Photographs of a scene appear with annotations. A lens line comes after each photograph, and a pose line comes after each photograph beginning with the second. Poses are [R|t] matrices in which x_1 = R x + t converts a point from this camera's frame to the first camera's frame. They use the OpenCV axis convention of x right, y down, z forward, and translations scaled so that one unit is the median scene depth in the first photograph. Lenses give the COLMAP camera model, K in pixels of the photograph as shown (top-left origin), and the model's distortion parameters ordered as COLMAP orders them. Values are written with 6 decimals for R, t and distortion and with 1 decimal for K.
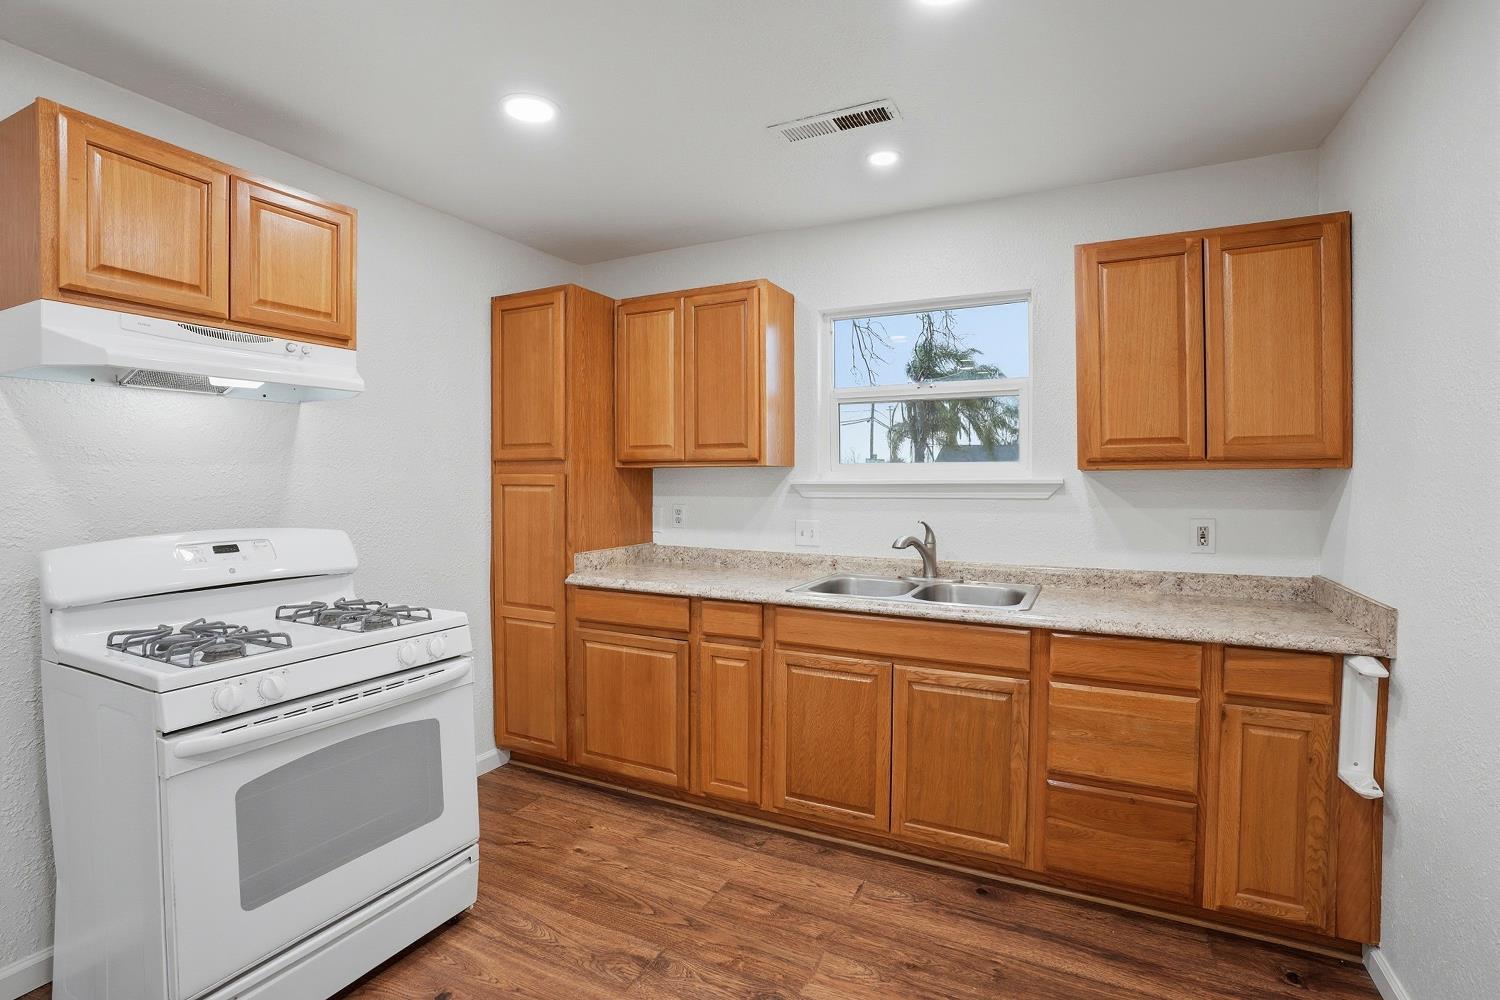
lens RADIAL K [[681.3, 0, 748.3], [0, 681.3, 506.5], [0, 0, 1]] dist [-0.056560, 0.024862]
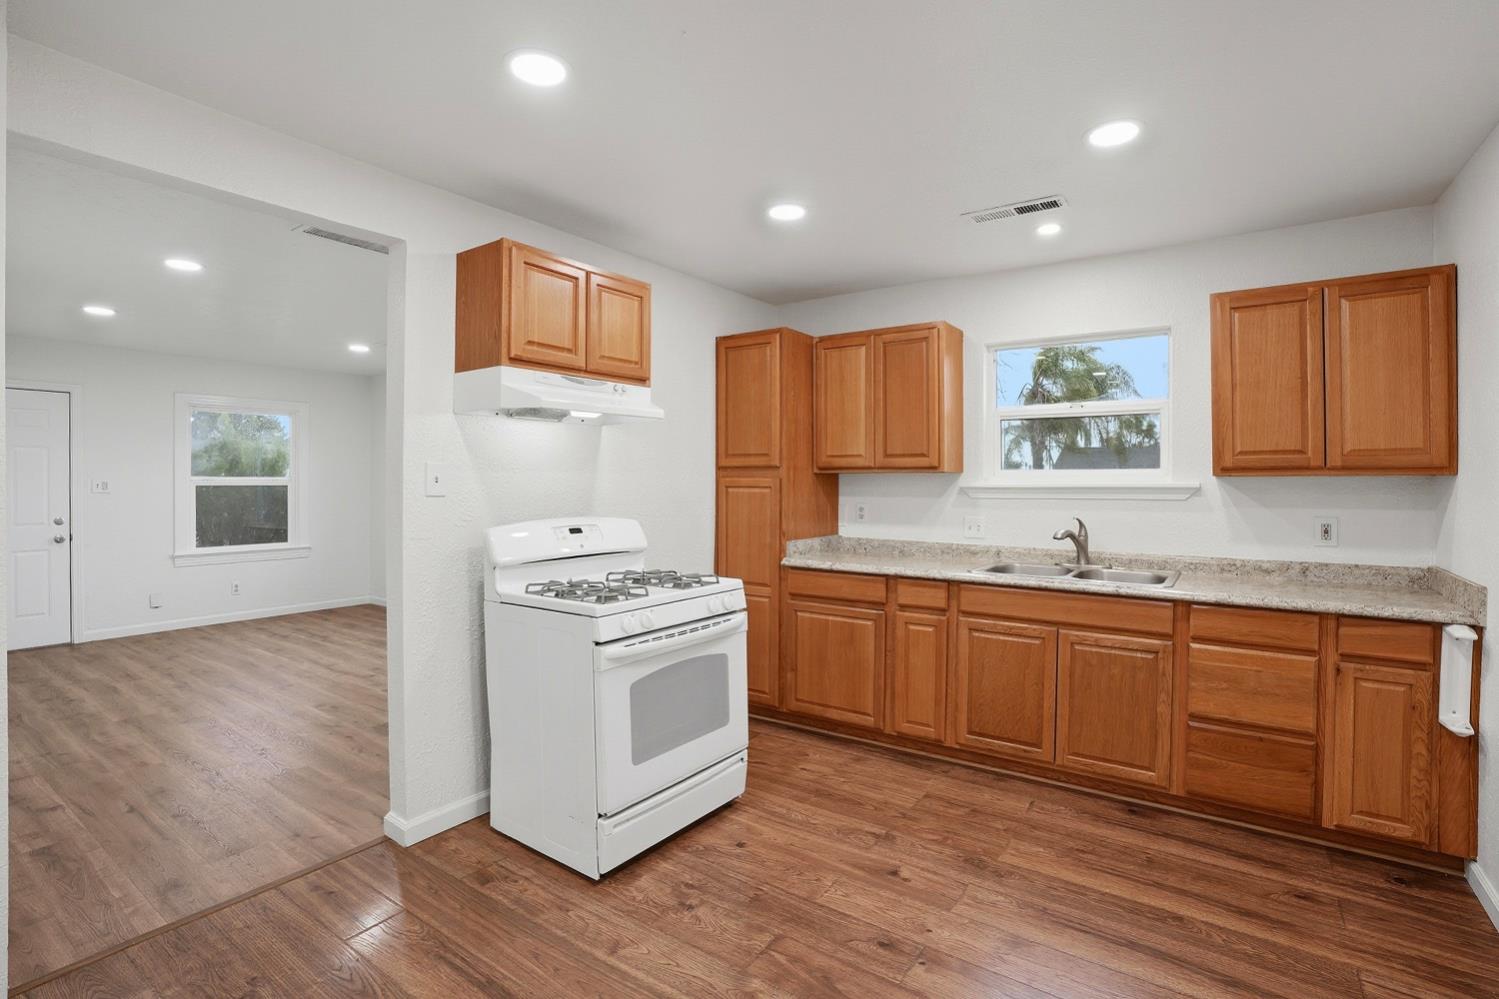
lens RADIAL K [[702.0, 0, 749.5], [0, 702.0, 499.5], [0, 0, 1]] dist [-0.058276, 0.025451]
pose [[0.990867, 0.005885, -0.134714, -0.193228], [-0.007855, 0.999870, -0.014103, 0.013433], [0.134613, 0.015032, 0.990784, -0.383591]]
